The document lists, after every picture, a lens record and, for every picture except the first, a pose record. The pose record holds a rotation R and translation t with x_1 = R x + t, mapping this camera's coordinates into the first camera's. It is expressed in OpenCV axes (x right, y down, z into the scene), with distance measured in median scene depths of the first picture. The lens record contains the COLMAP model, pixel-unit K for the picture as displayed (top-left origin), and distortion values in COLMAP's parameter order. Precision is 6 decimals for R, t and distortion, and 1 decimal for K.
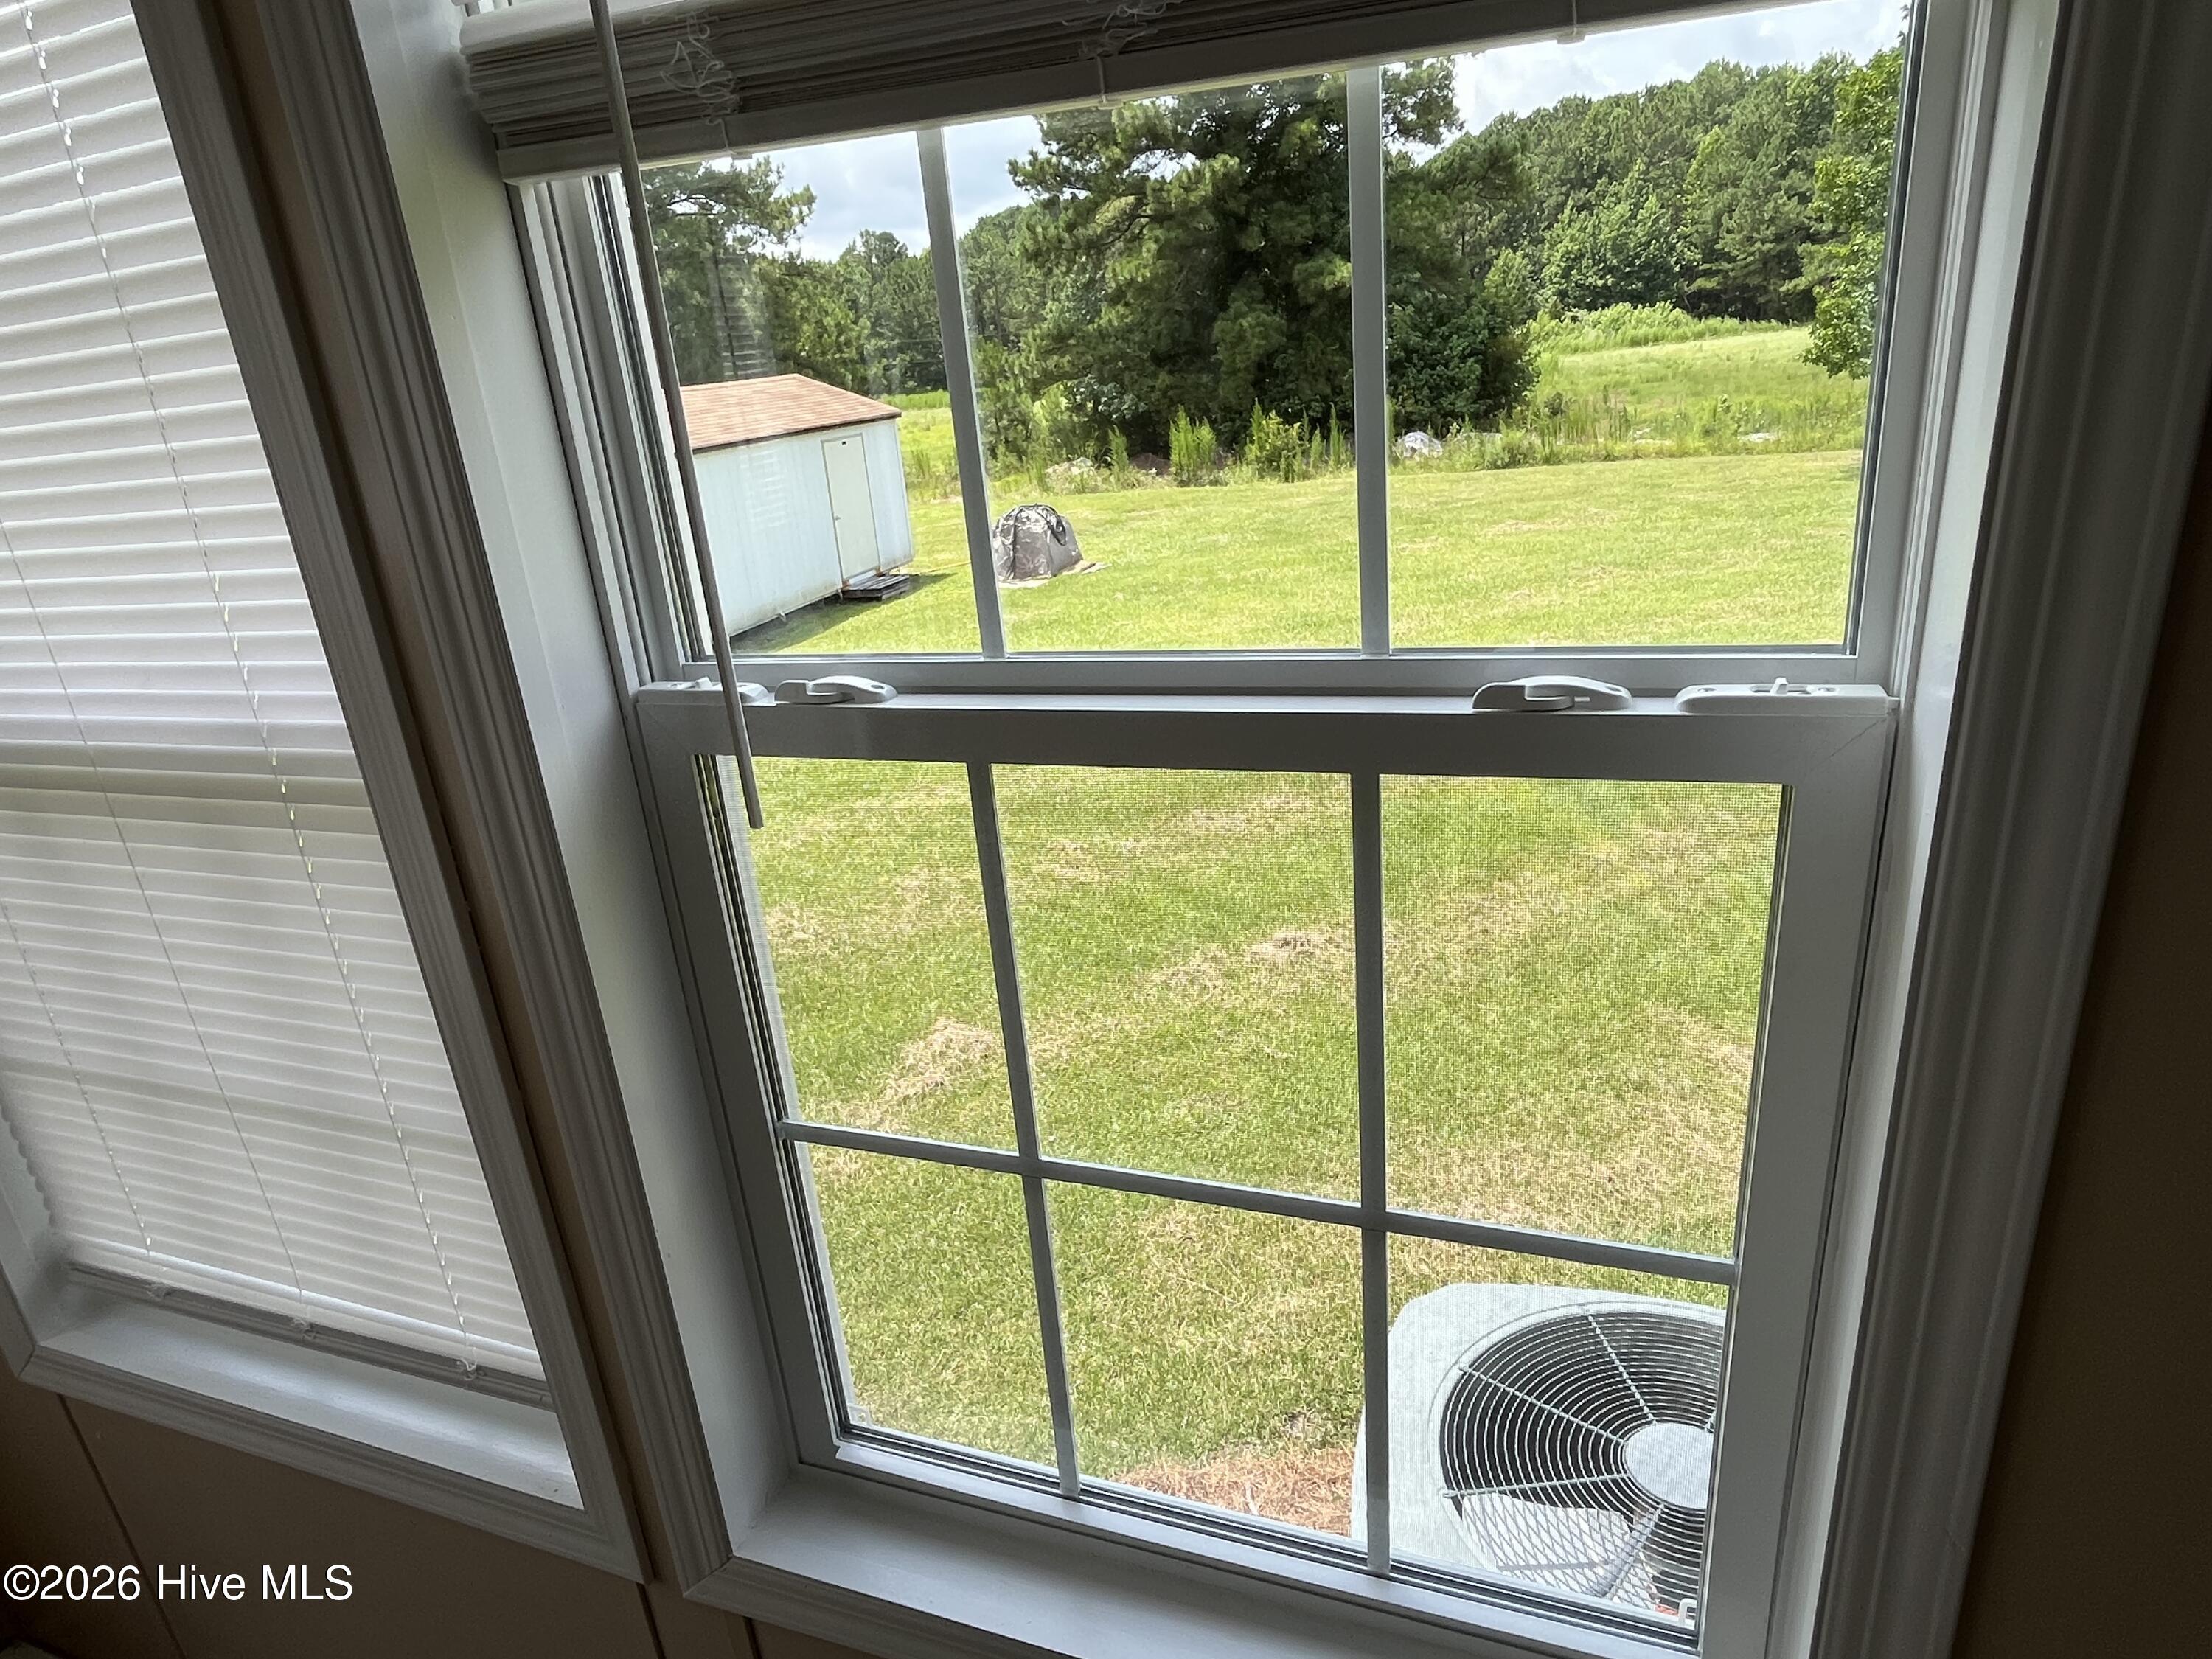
lens RADIAL K [[1273.0, 0, 1115.9], [0, 1273.0, 817.6], [0, 0, 1]] dist [0.020756, 0.005916]
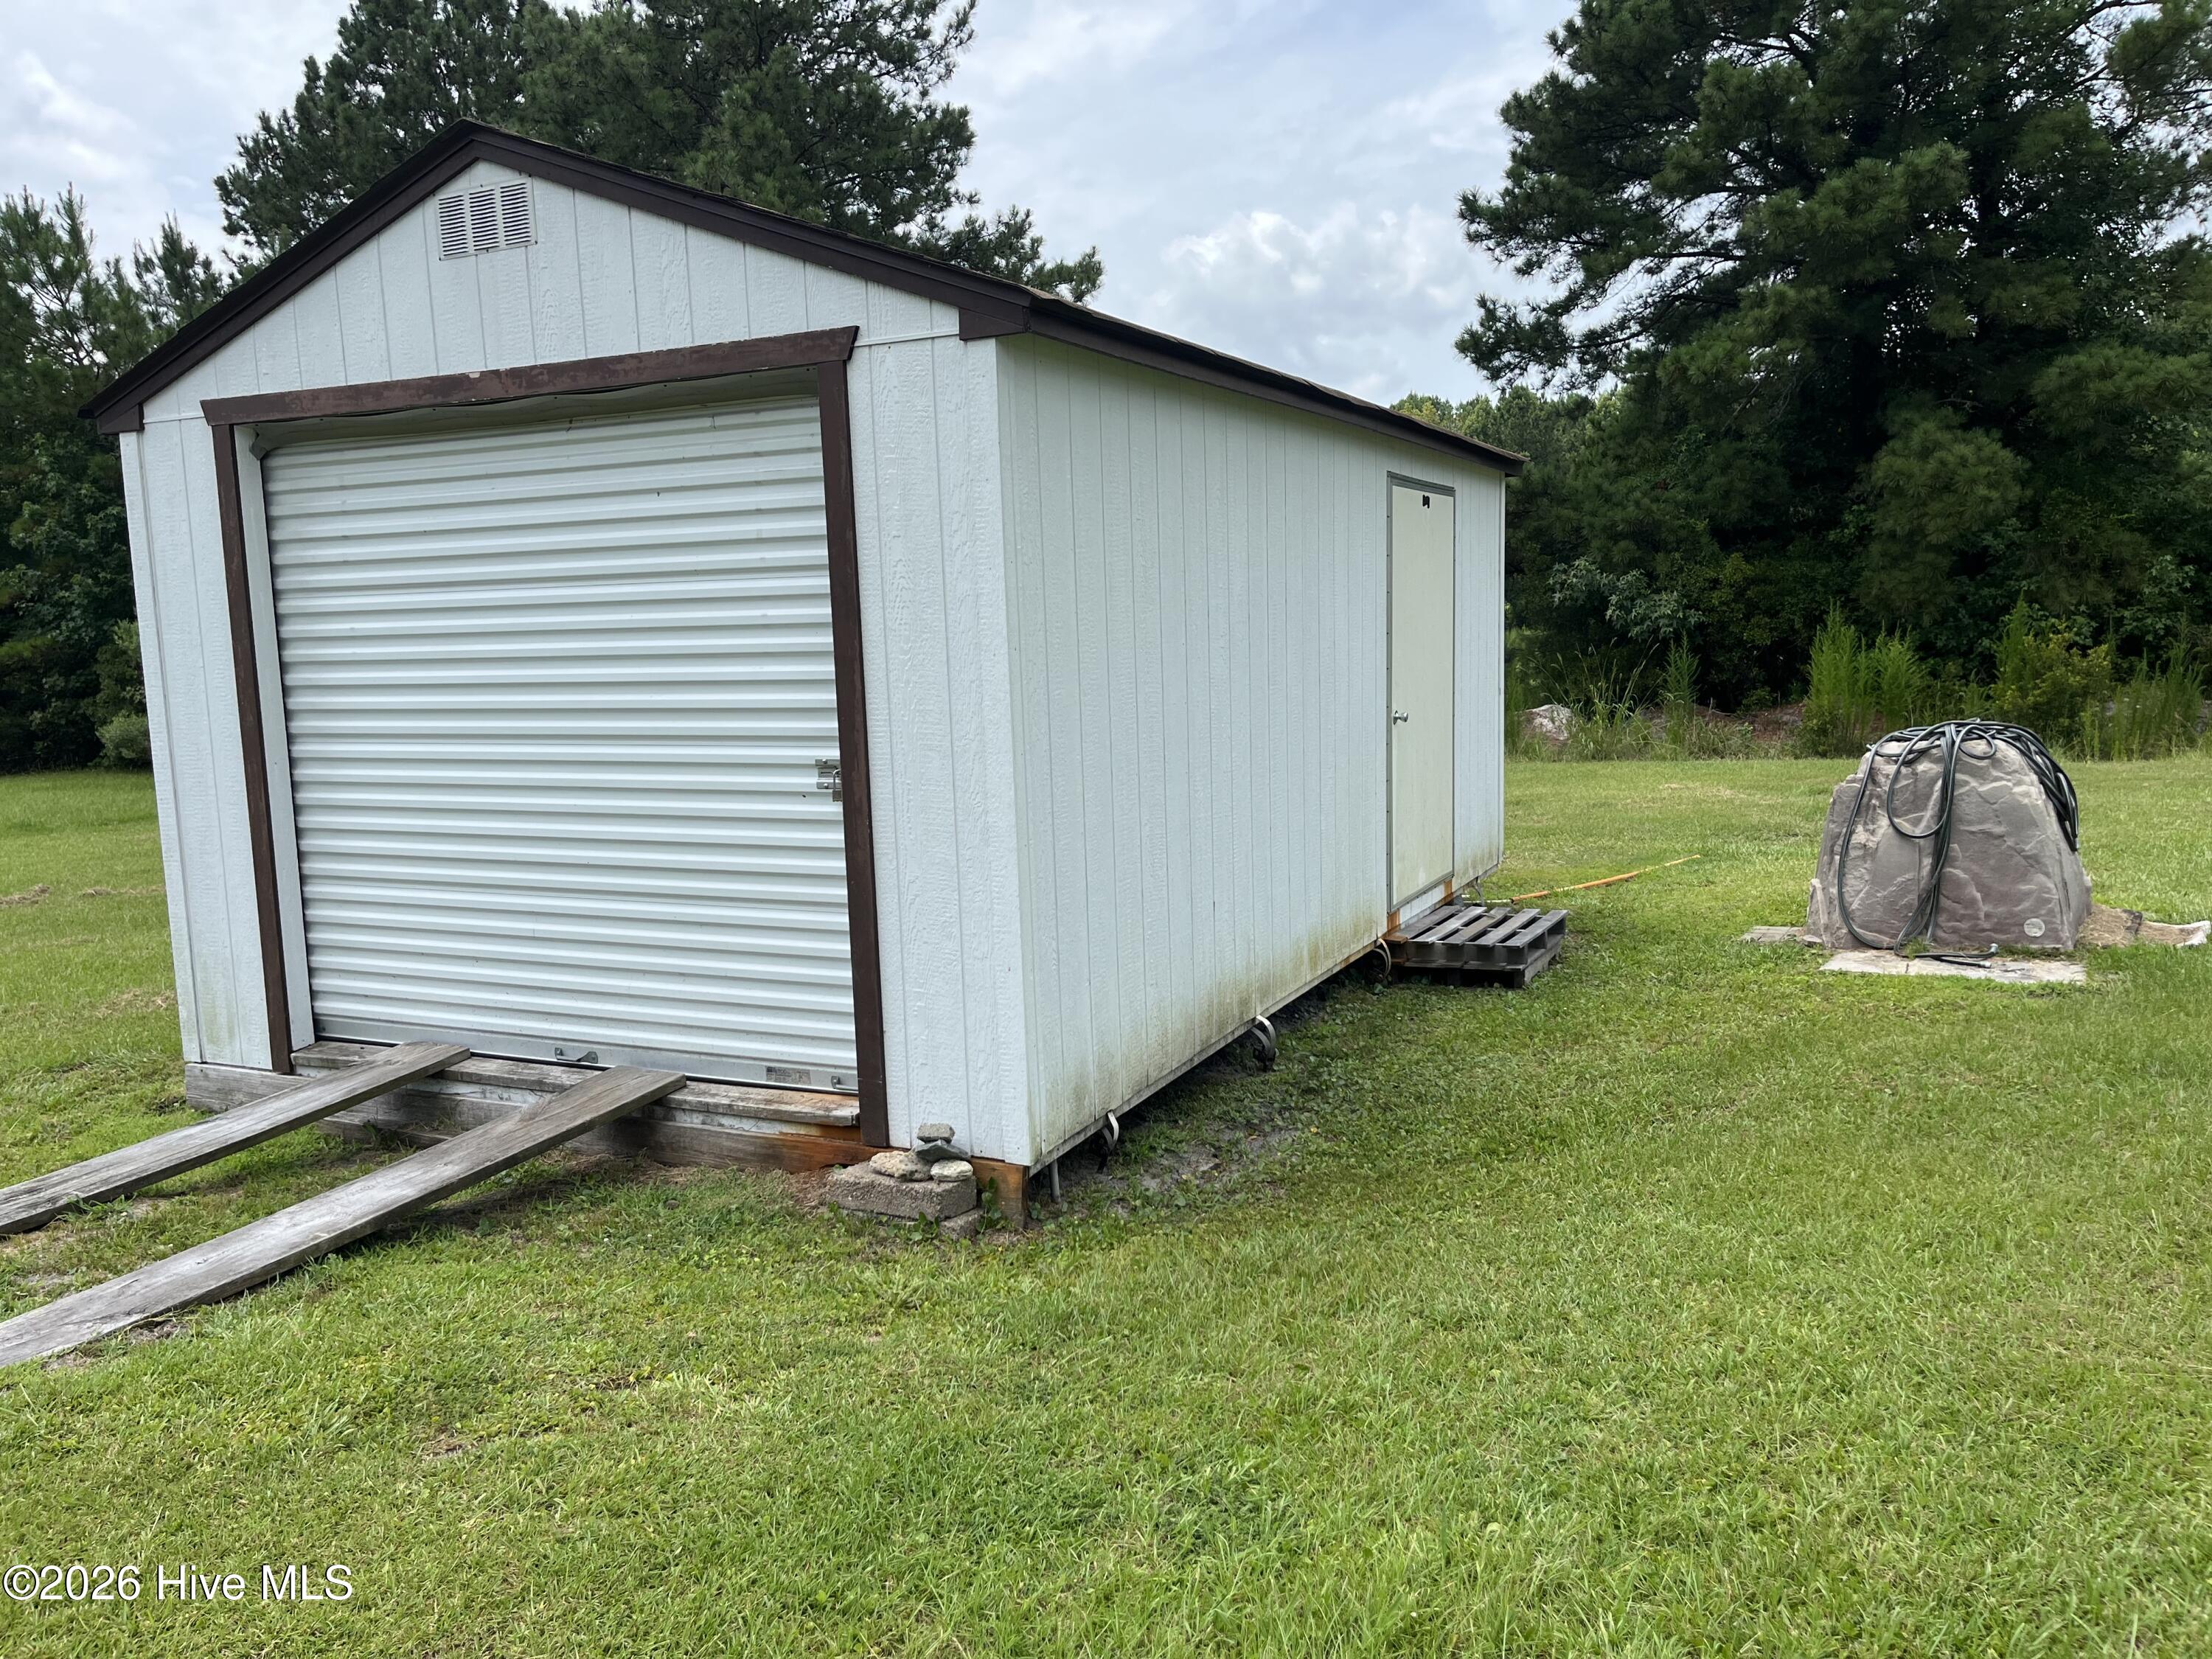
lens RADIAL K [[1687.5, 0, 1107.6], [0, 1687.5, 833.2], [0, 0, 1]] dist [0.032410, -0.006879]
pose [[0.989721, 0.067076, -0.126310, -0.134907], [-0.093724, 0.971305, -0.218591, -0.061870], [0.108023, 0.228183, 0.967607, 0.337998]]
